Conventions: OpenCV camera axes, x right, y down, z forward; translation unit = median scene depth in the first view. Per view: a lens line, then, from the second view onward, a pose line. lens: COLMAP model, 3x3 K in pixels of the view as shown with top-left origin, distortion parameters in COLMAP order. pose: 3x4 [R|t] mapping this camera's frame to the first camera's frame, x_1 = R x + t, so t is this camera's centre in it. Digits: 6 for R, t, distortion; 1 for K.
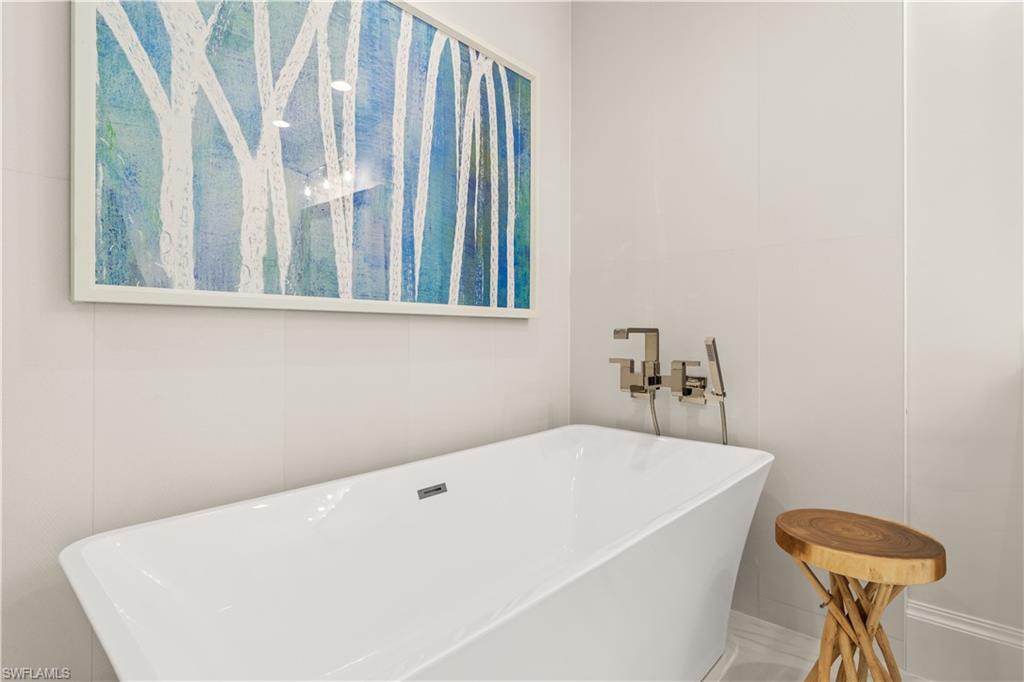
lens RADIAL K [[522.9, 0, 512.4], [0, 522.9, 339.5], [0, 0, 1]] dist [0.000623, -0.000157]
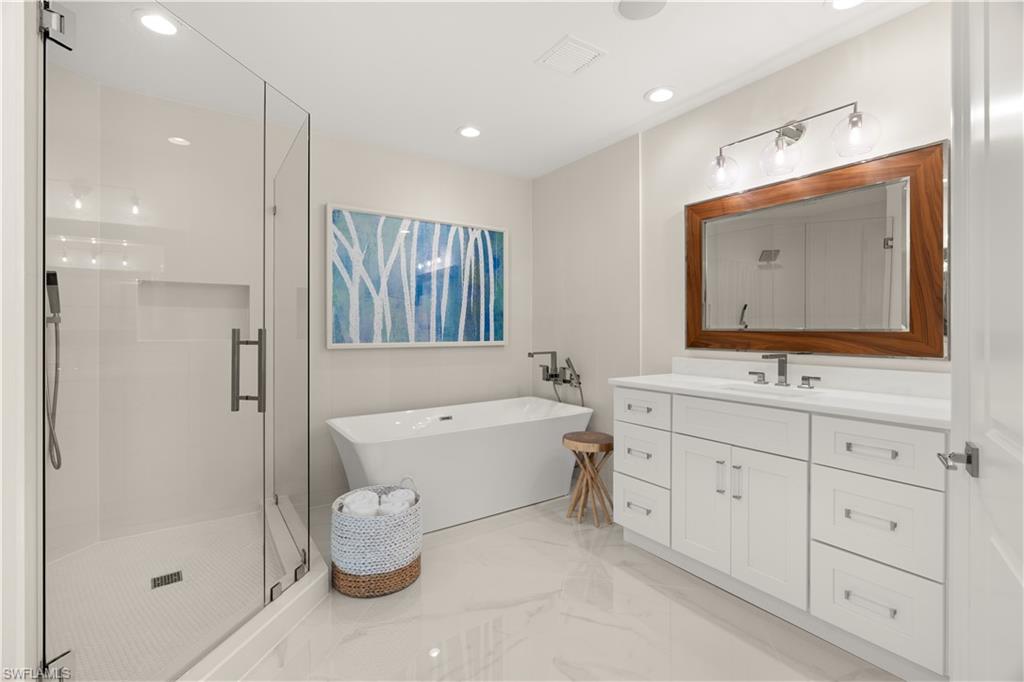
lens RADIAL K [[462.5, 0, 512.4], [0, 462.5, 336.8], [0, 0, 1]] dist [-0.009390, 0.004444]
pose [[0.970375, -0.003613, -0.241576, 0.623037], [0.003694, 0.999993, -0.000121, -0.088936], [0.241575, -0.000774, 0.970382, -0.959600]]
